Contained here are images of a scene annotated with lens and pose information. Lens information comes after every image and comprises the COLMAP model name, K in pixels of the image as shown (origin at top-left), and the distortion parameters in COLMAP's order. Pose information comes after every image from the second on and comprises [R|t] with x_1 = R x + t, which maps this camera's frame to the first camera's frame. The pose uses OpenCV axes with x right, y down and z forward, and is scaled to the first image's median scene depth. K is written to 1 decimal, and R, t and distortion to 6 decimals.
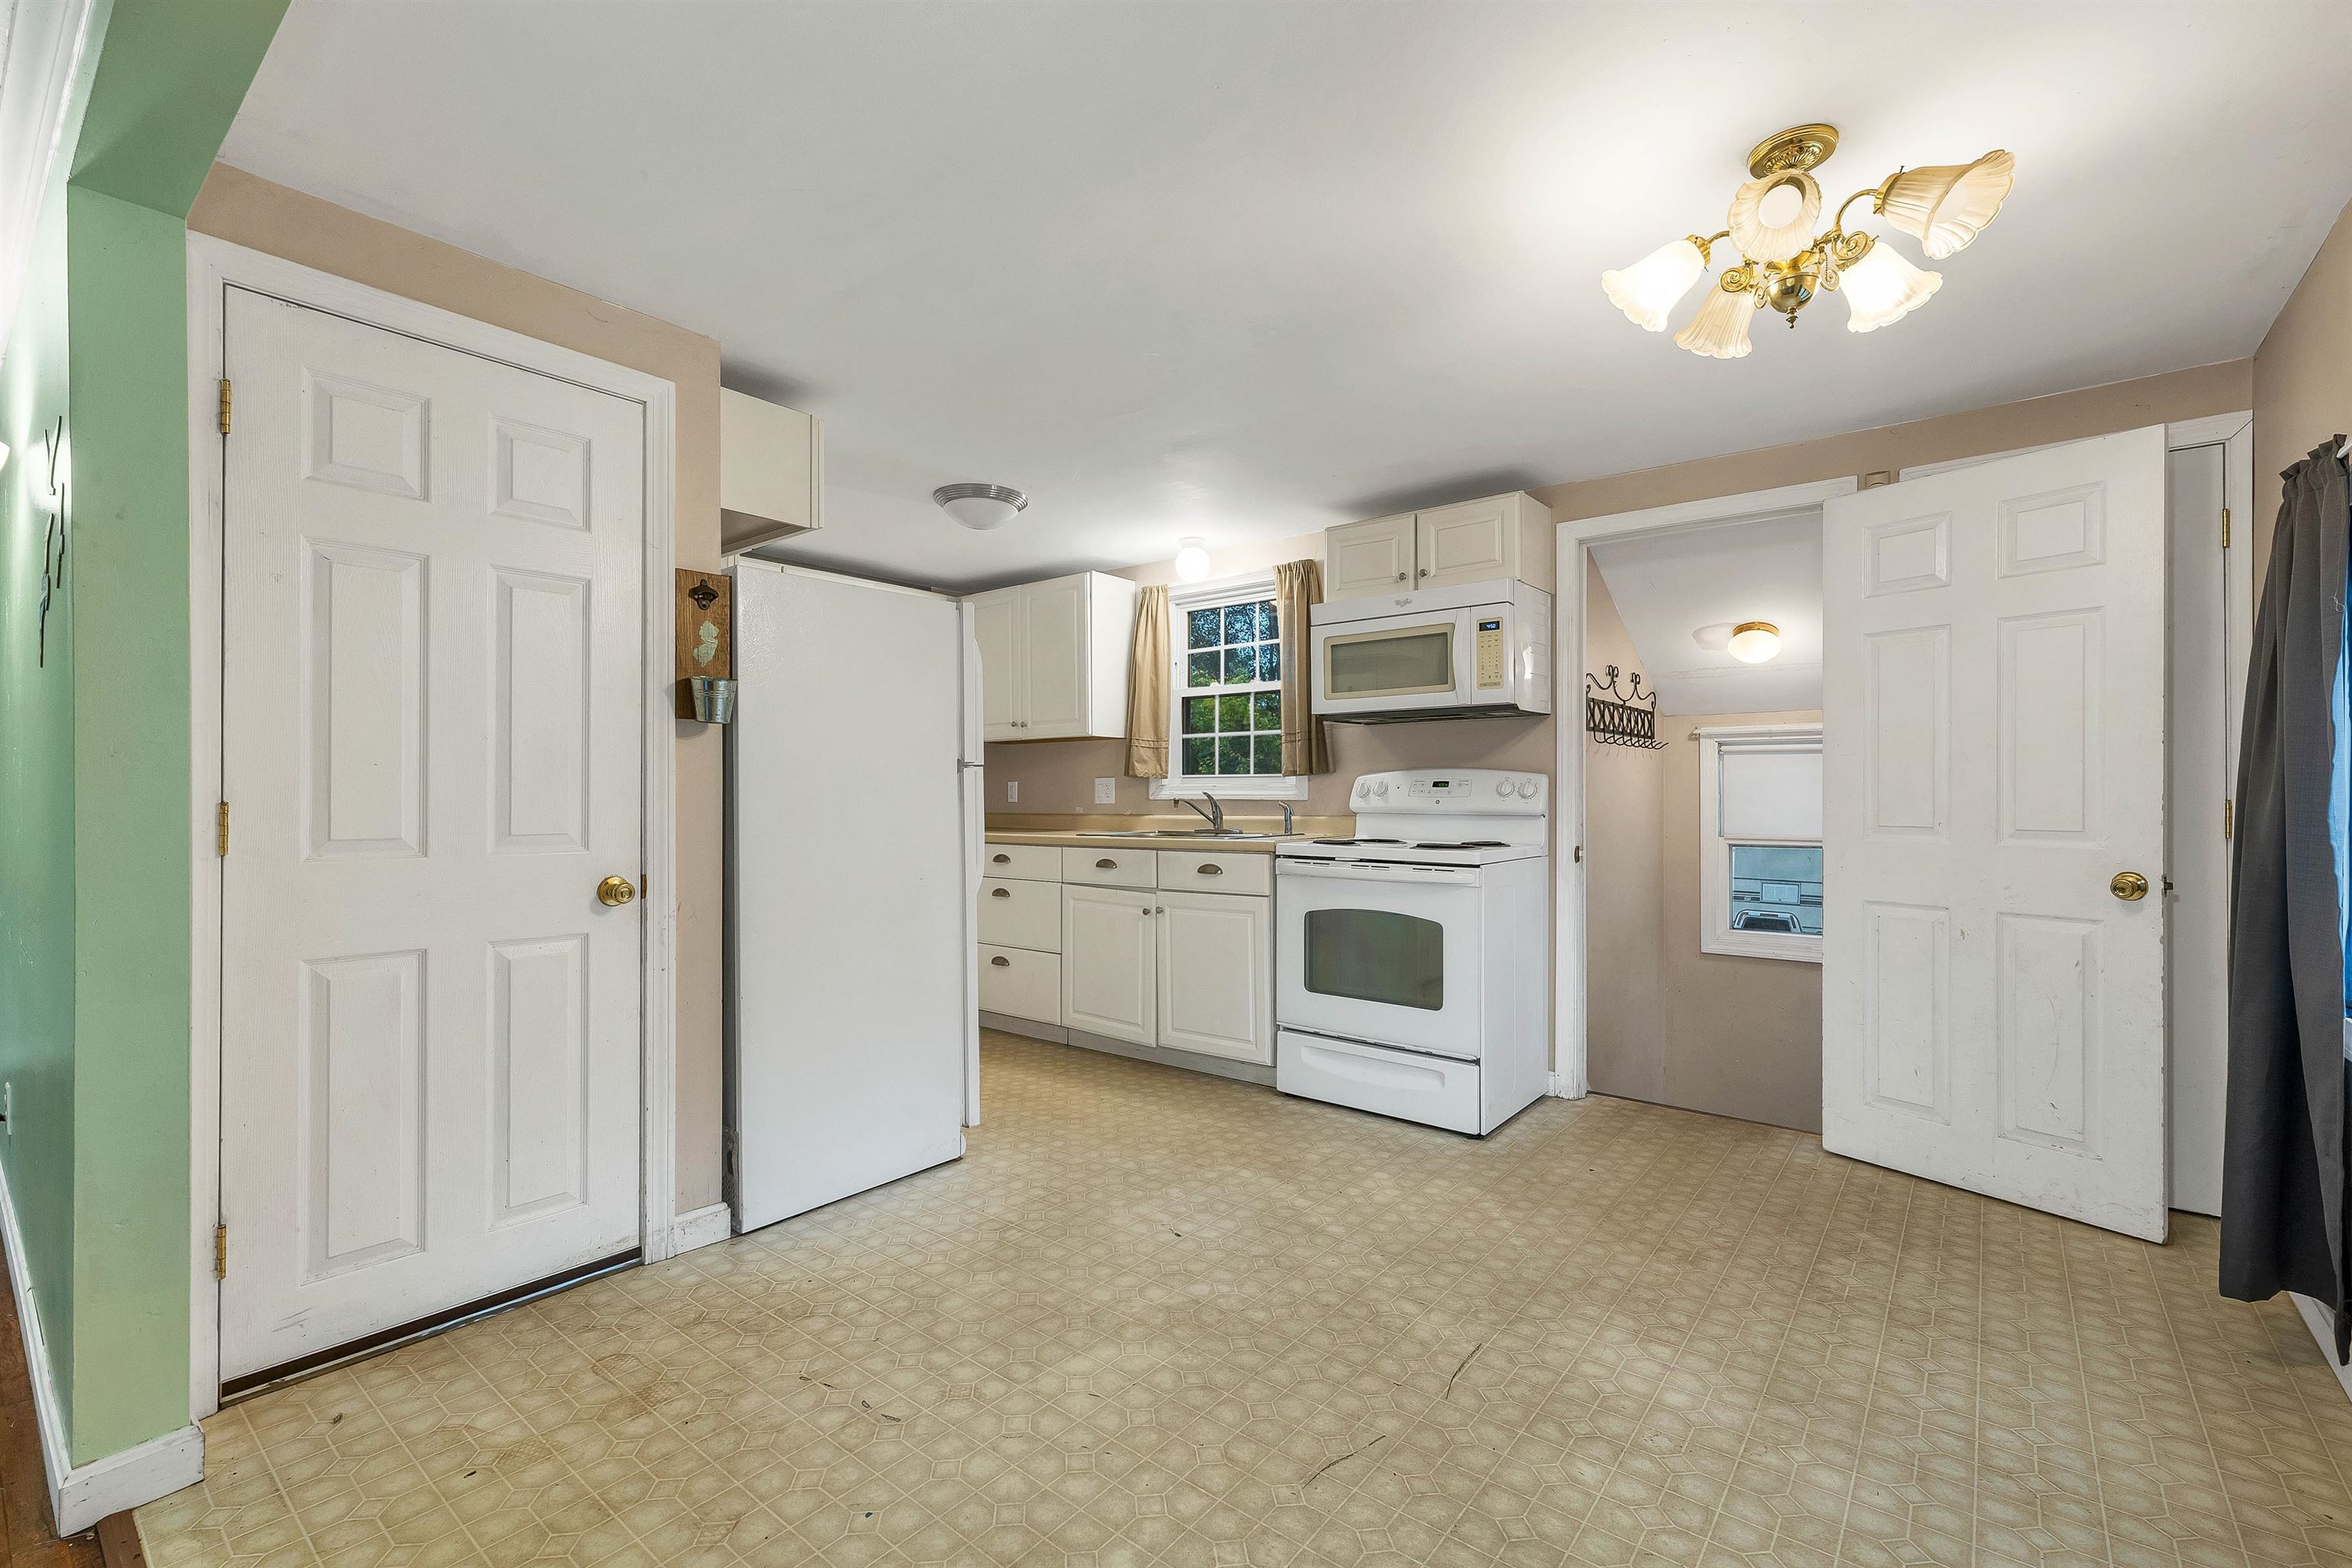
lens RADIAL K [[1010.4, 0, 1181.4], [0, 1010.4, 792.3], [0, 0, 1]] dist [-0.000443, -0.000026]
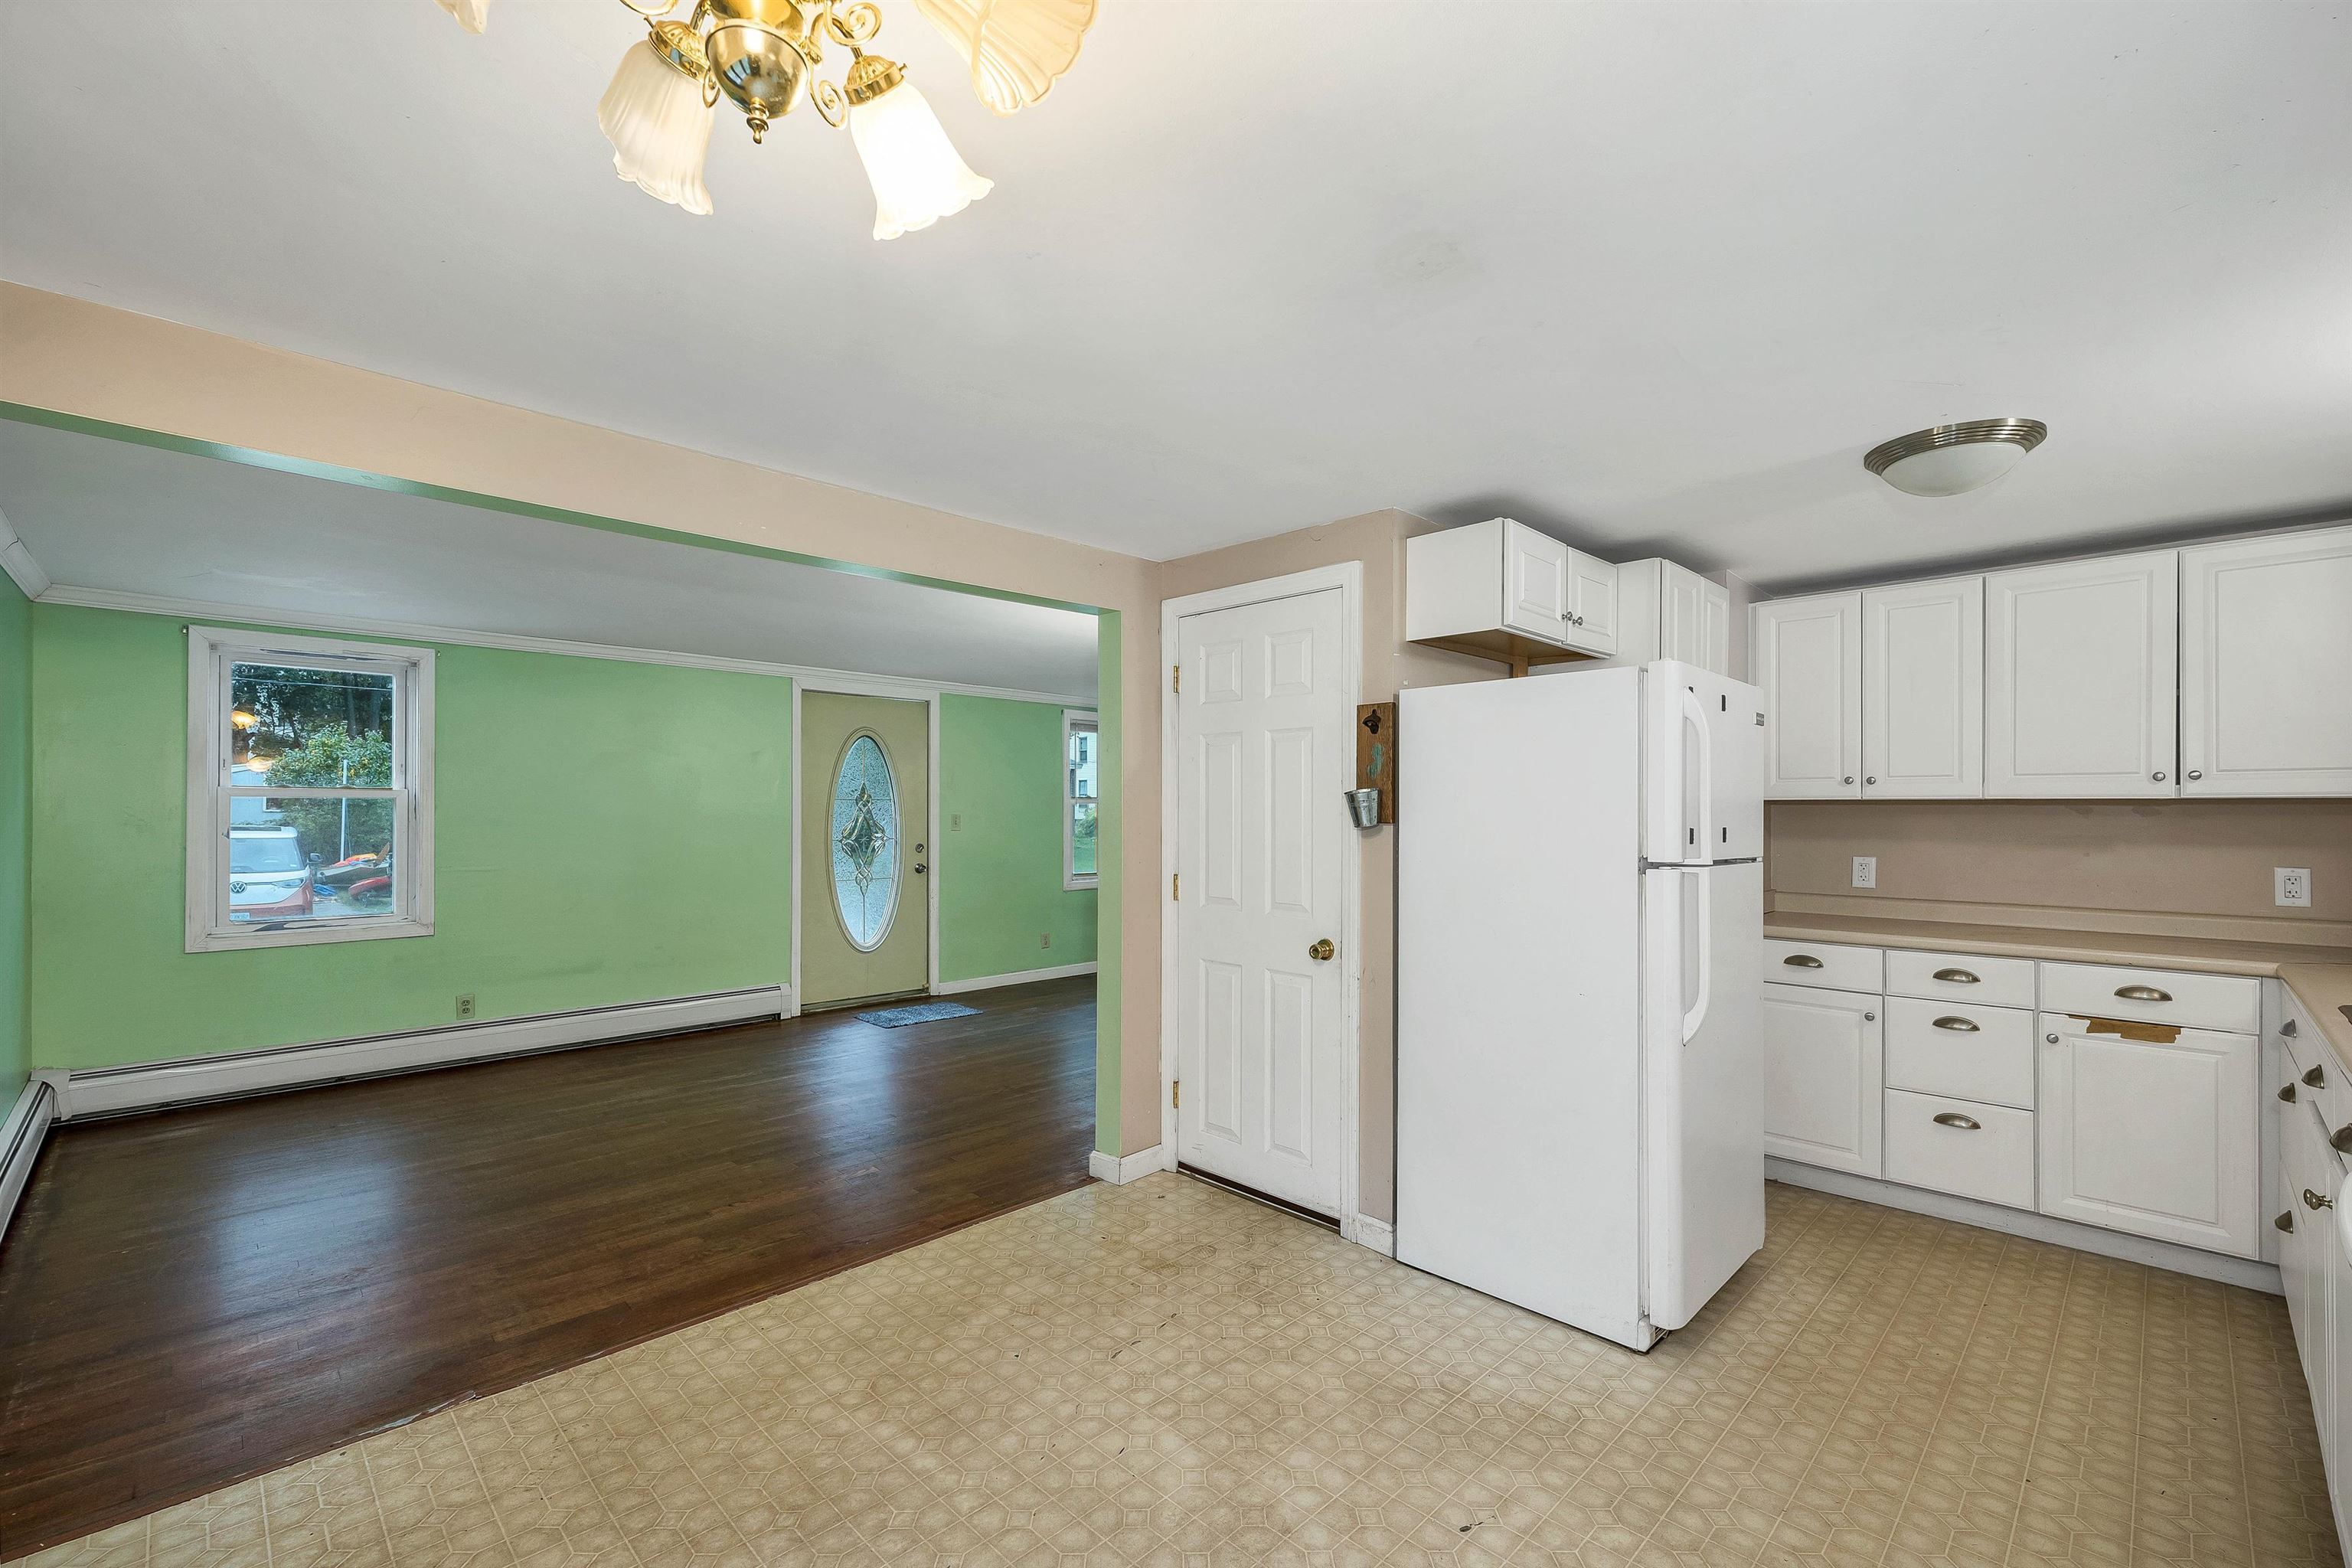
lens RADIAL K [[989.1, 0, 1167.5], [0, 989.1, 807.1], [0, 0, 1]] dist [0.001707, -0.000143]
pose [[-0.113285, -0.002987, -0.993558, 0.557249], [-0.002392, 0.999993, -0.002734, -0.064319], [0.993560, 0.002067, -0.113292, 0.651983]]
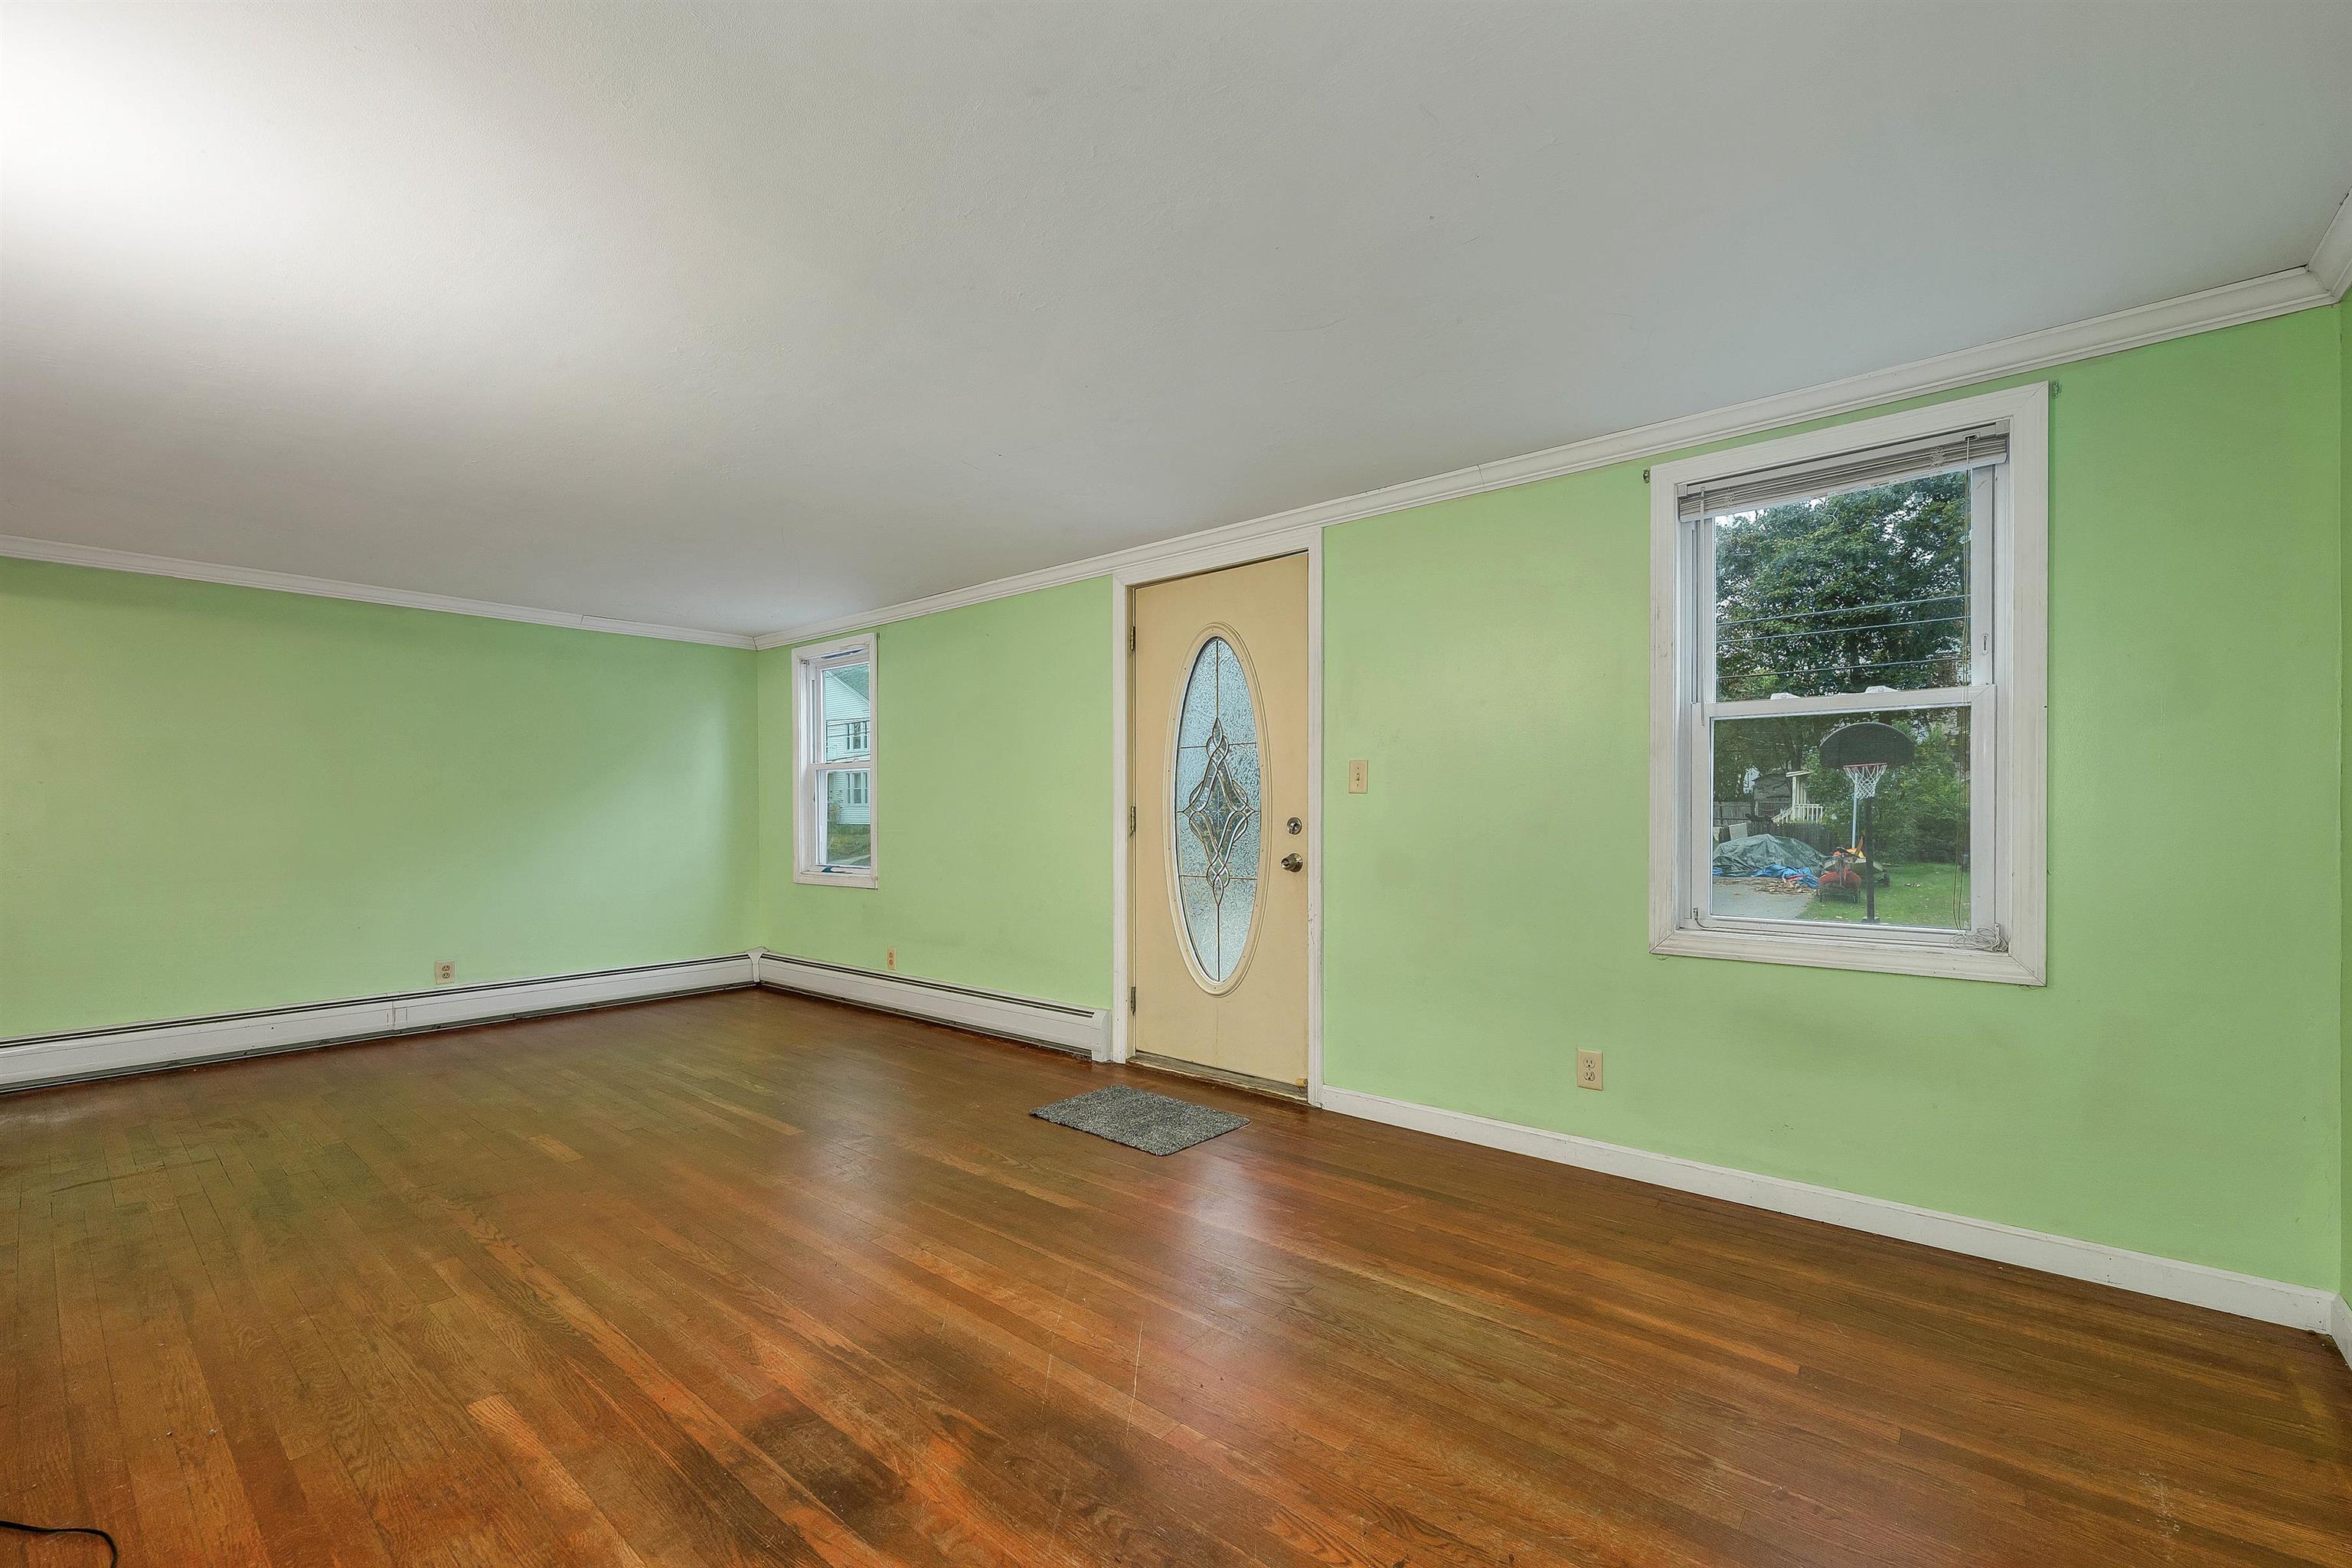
lens RADIAL K [[979.4, 0, 1185.1], [0, 979.4, 818.2], [0, 0, 1]] dist [0.002818, 0.000186]
pose [[-0.999819, 0.004638, 0.018453, -1.368724], [0.004752, 0.999970, 0.006141, 0.001378], [-0.018424, 0.006228, -0.999811, 1.020410]]
